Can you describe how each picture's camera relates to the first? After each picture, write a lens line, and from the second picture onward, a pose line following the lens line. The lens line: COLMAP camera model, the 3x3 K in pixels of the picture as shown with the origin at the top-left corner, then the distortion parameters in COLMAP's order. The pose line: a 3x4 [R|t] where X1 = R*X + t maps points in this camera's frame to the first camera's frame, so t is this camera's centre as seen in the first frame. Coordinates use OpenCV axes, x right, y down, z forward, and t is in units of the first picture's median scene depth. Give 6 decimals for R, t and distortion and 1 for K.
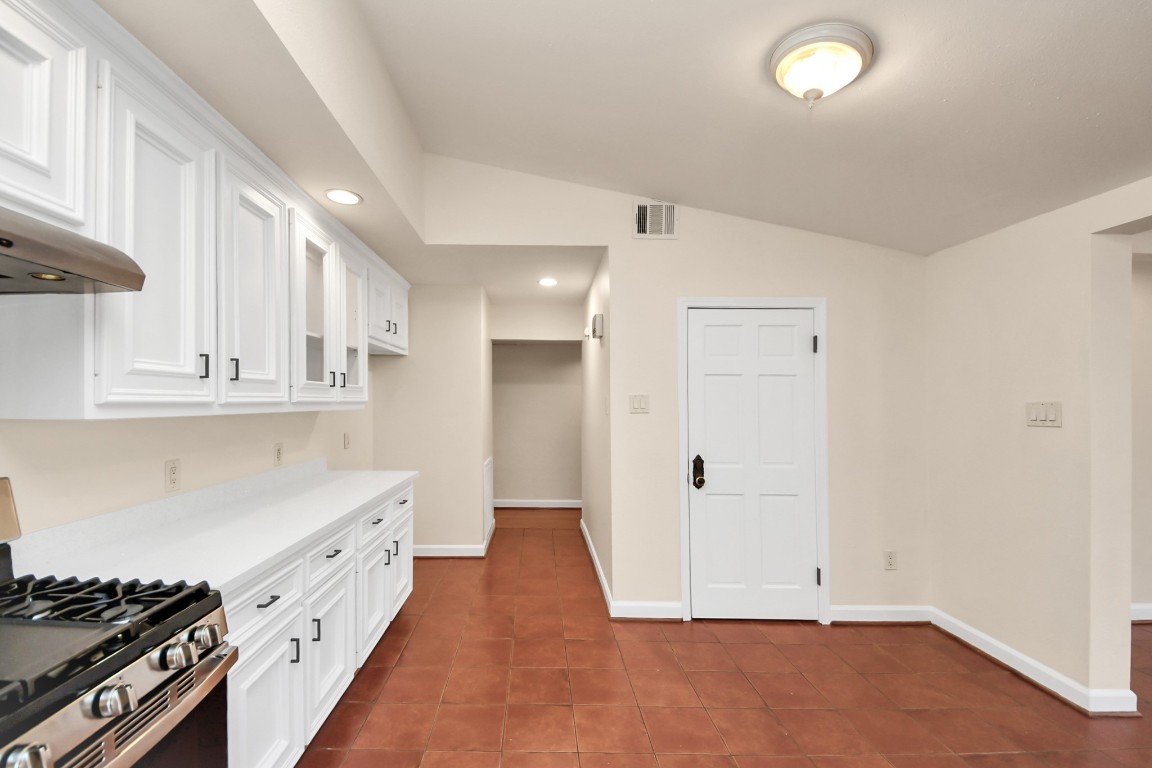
lens RADIAL K [[493.3, 0, 534.9], [0, 493.3, 410.5], [0, 0, 1]] dist [-0.005313, -0.003875]
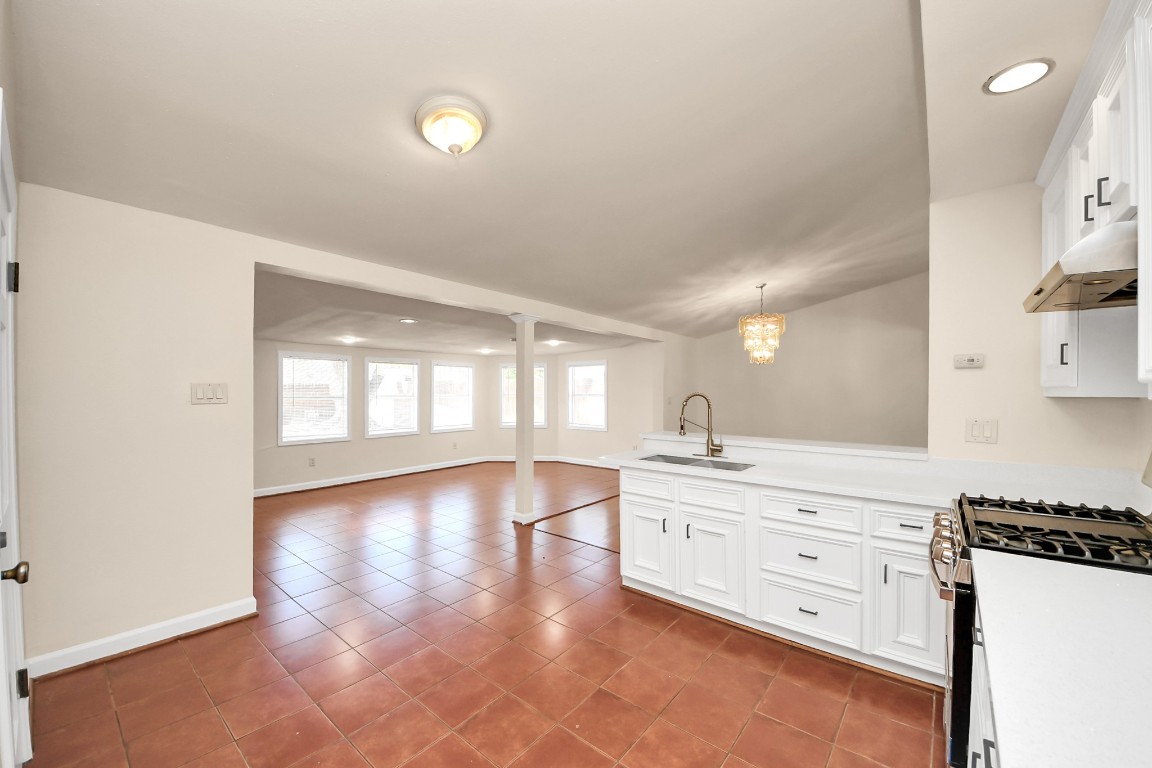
lens RADIAL K [[450.5, 0, 579.4], [0, 450.5, 387.7], [0, 0, 1]] dist [0.012635, -0.000029]
pose [[-0.784154, -0.005340, 0.620543, -0.255649], [0.005058, 0.999875, 0.014996, -0.015066], [-0.620546, 0.014898, -0.784029, 1.004348]]
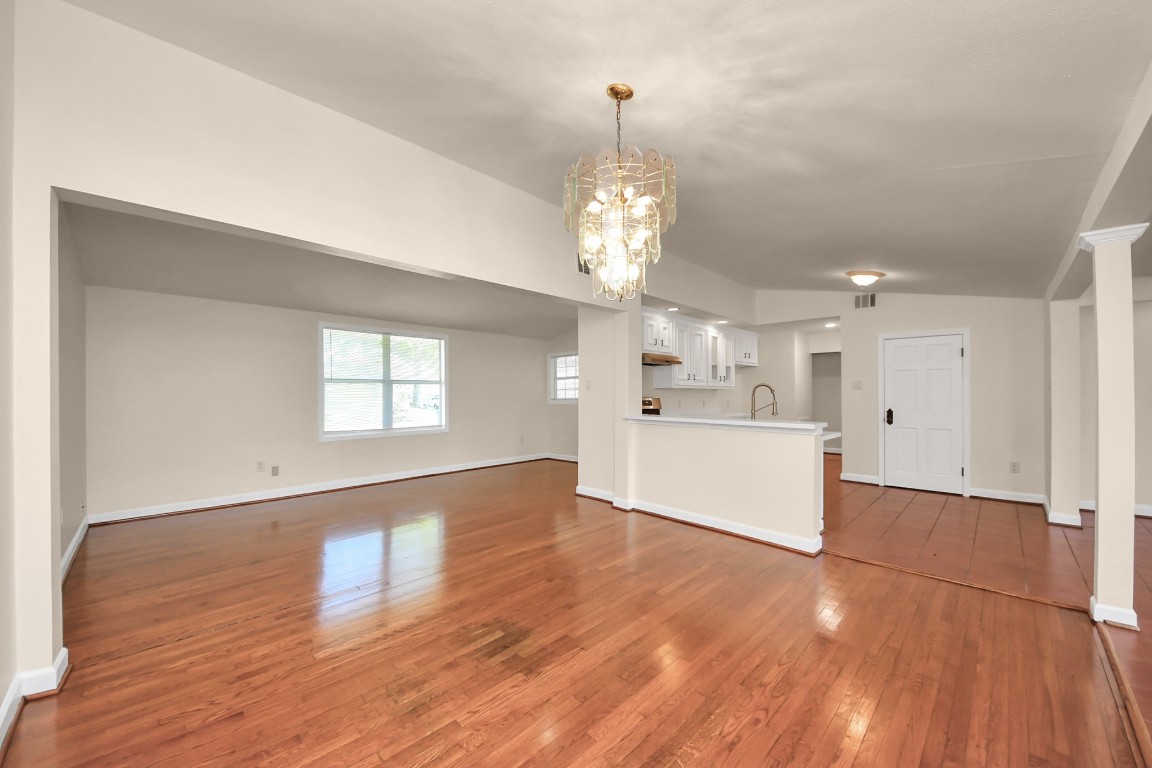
lens RADIAL K [[423.5, 0, 563.2], [0, 423.5, 391.6], [0, 0, 1]] dist [0.013475, -0.009172]
pose [[0.697020, -0.007019, -0.717017, 0.691244], [-0.008180, 0.999809, -0.017740, 0.063989], [0.717005, 0.018231, 0.696829, -1.330807]]
